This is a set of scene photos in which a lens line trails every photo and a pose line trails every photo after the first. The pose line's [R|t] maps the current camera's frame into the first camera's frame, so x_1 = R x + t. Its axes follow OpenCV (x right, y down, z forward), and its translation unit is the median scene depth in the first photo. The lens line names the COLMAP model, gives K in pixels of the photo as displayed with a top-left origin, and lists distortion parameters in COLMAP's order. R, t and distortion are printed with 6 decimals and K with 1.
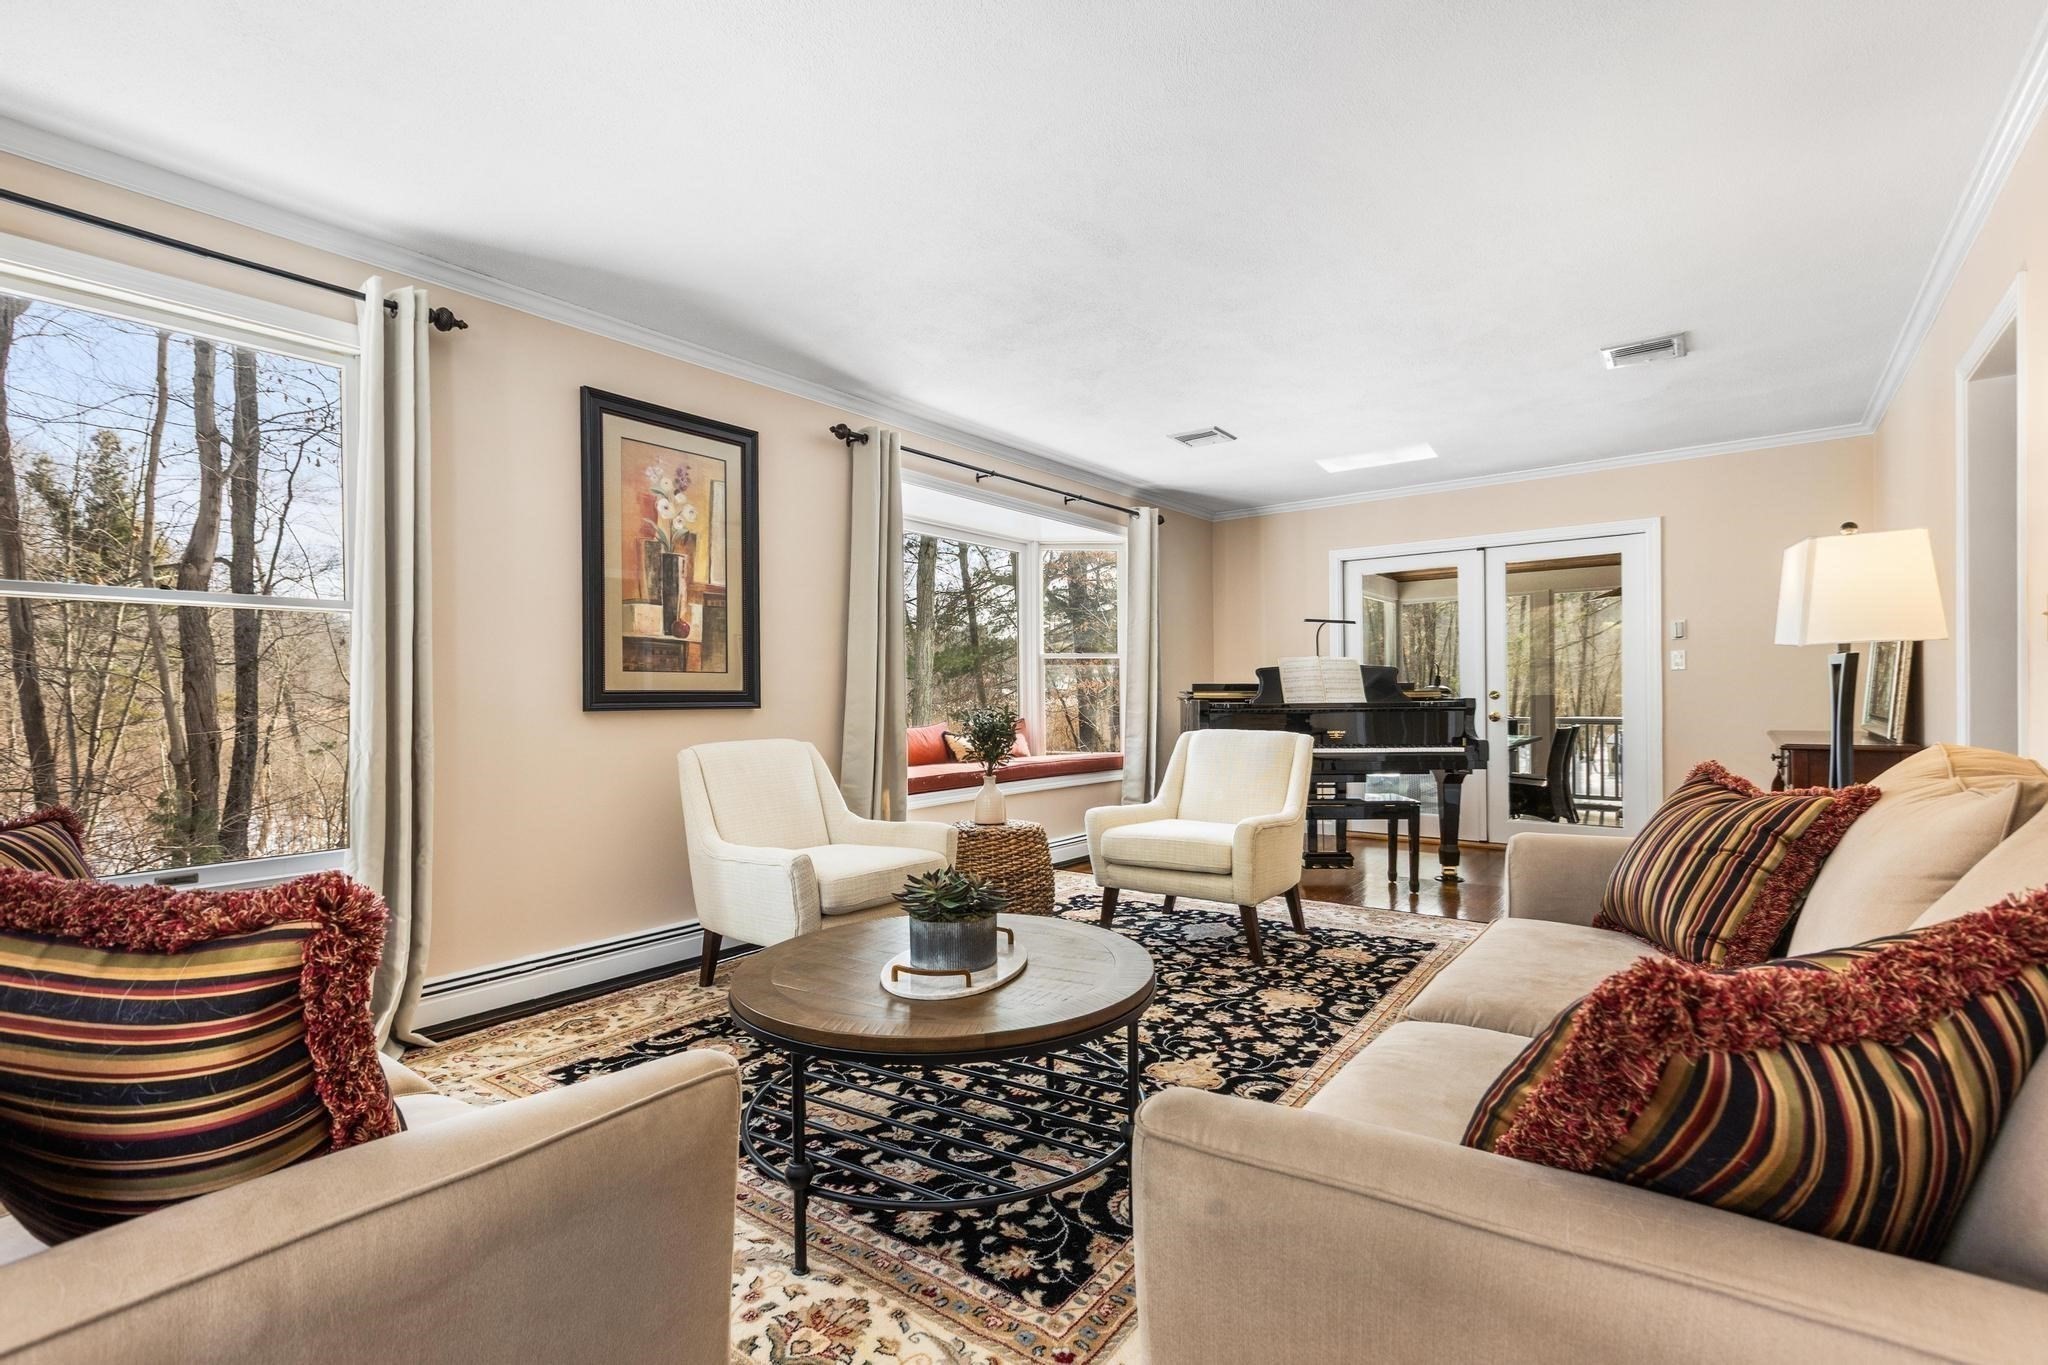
lens RADIAL K [[926.6, 0, 1023.2], [0, 926.6, 701.4], [0, 0, 1]] dist [-0.001427, 0.000697]
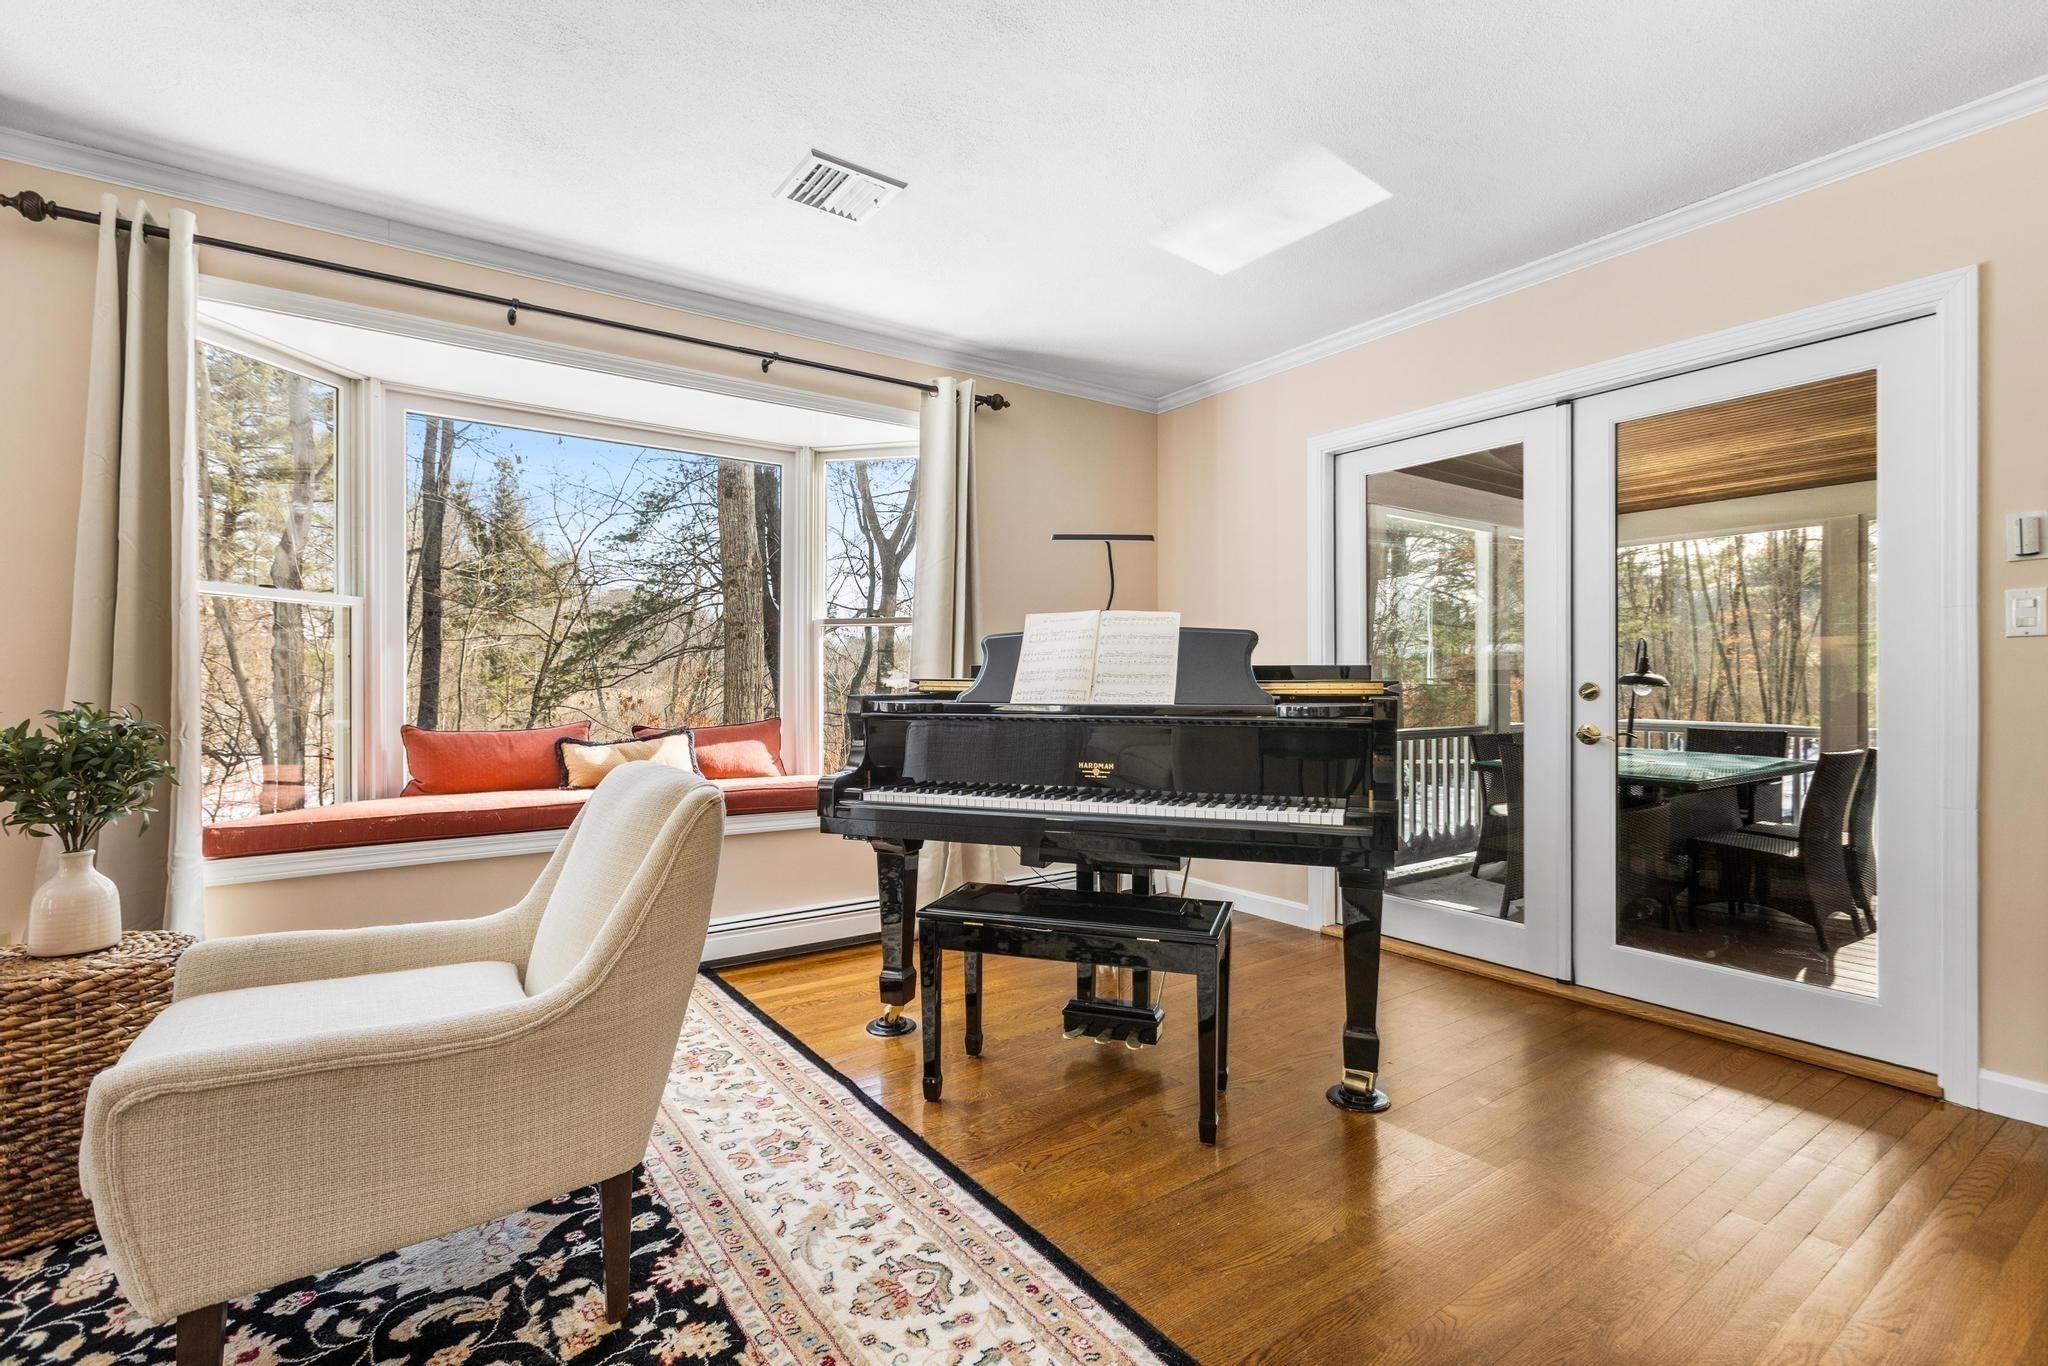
lens RADIAL K [[926.6, 0, 1018.8], [0, 926.6, 678.1], [0, 0, 1]] dist [-0.001427, 0.000697]
pose [[0.956343, 0.008671, -0.292117, 0.609368], [-0.010939, 0.999921, -0.006130, -0.012481], [0.292041, 0.009058, 0.956363, 0.729571]]
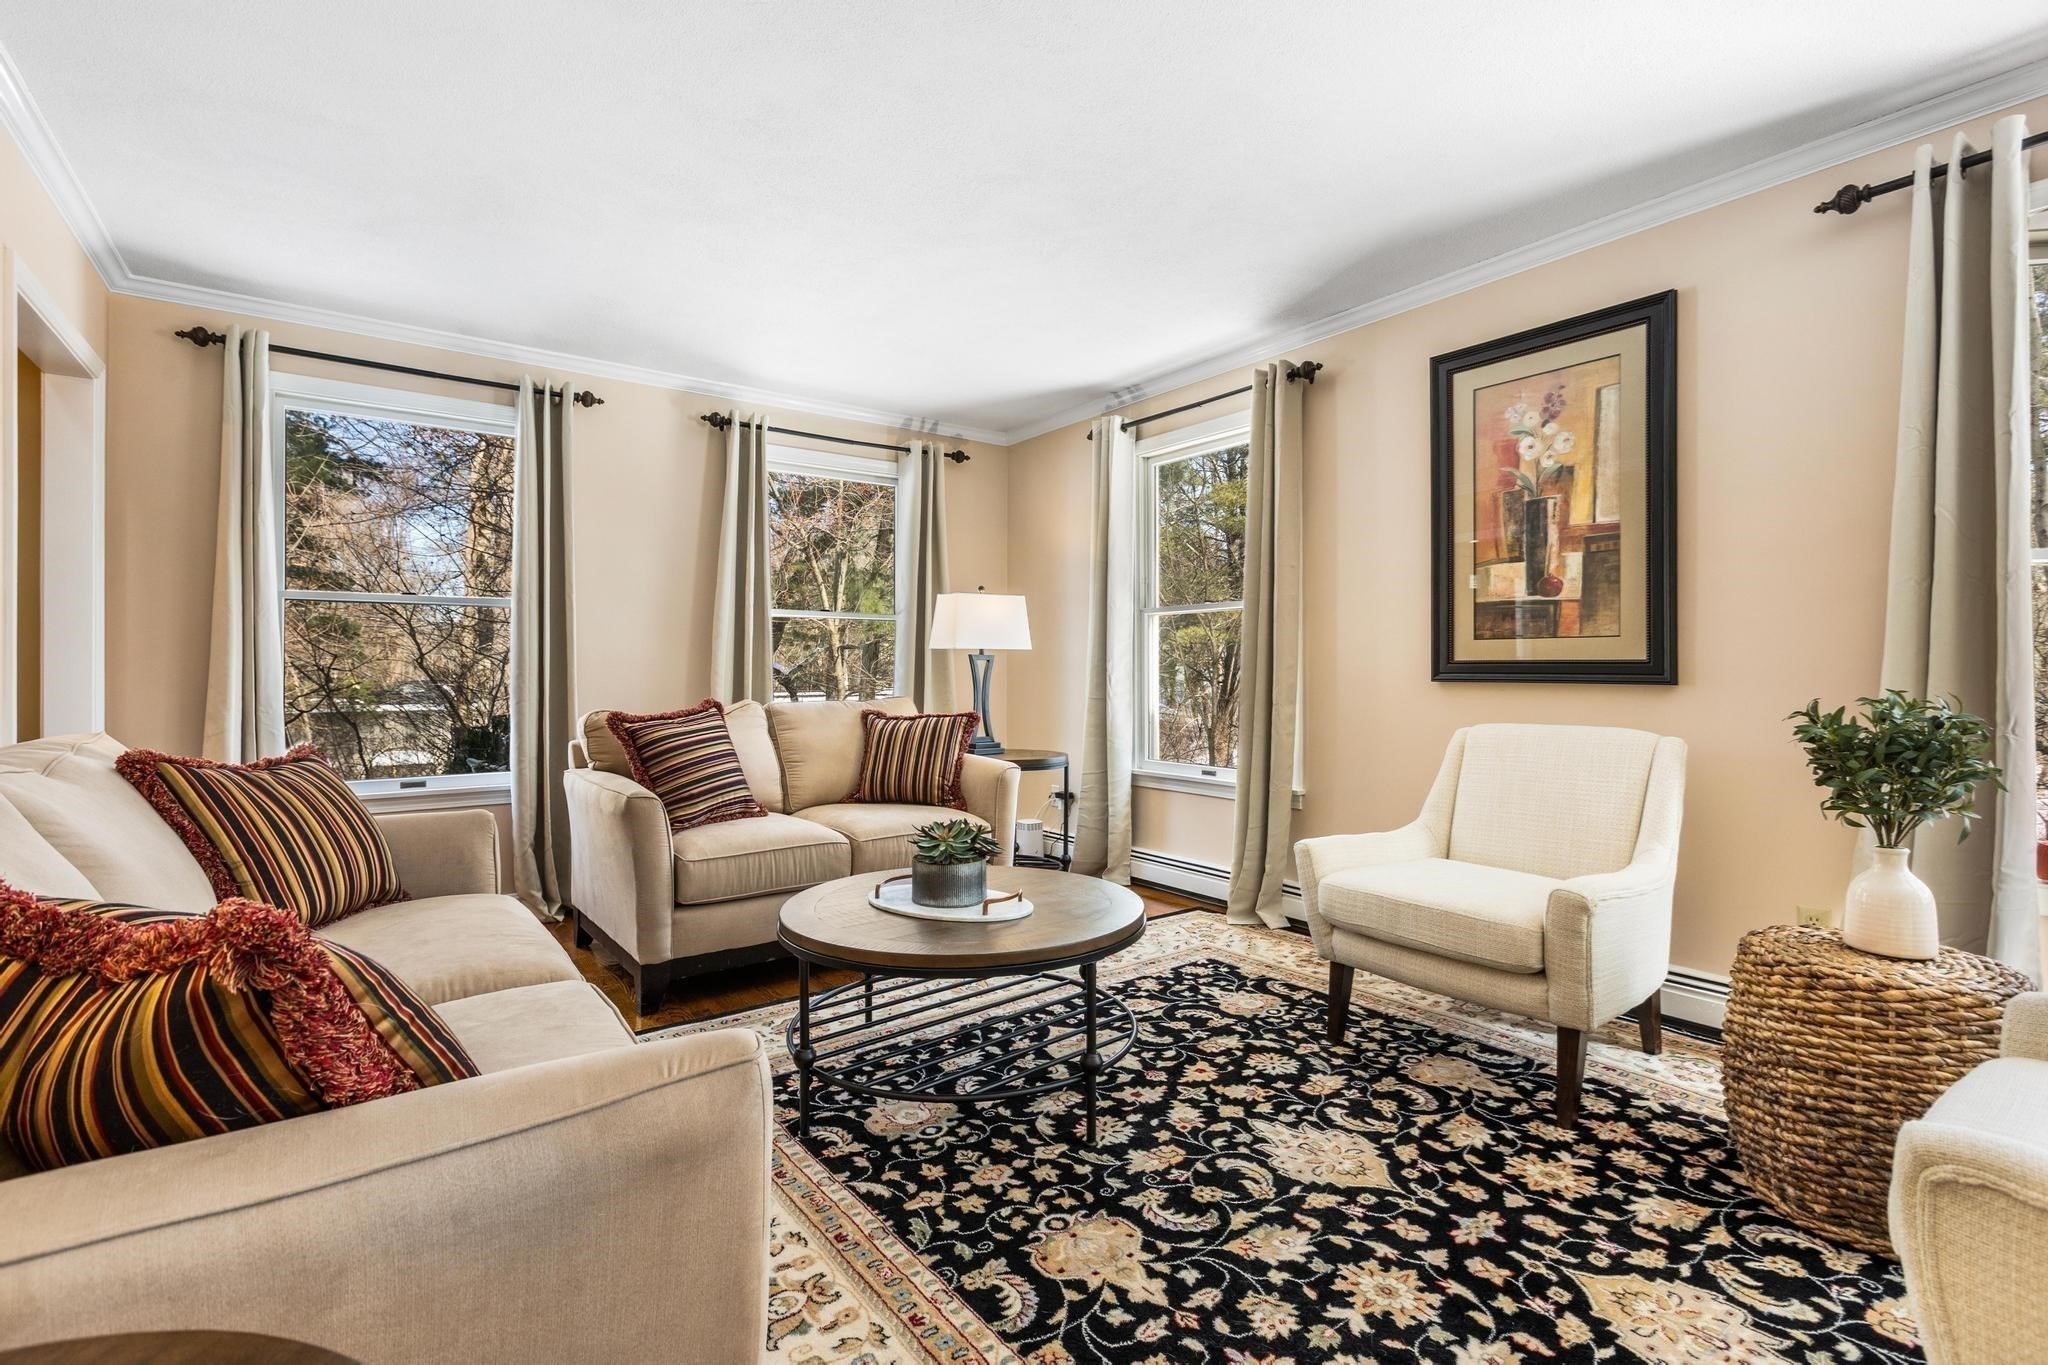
lens RADIAL K [[926.6, 0, 1023.0], [0, 926.6, 666.2], [0, 0, 1]] dist [-0.001427, 0.000697]
pose [[-0.273841, 0.007584, -0.961745, 0.552574], [-0.004162, 0.999950, 0.009070, -0.011765], [0.961766, 0.006487, -0.273796, 0.763009]]
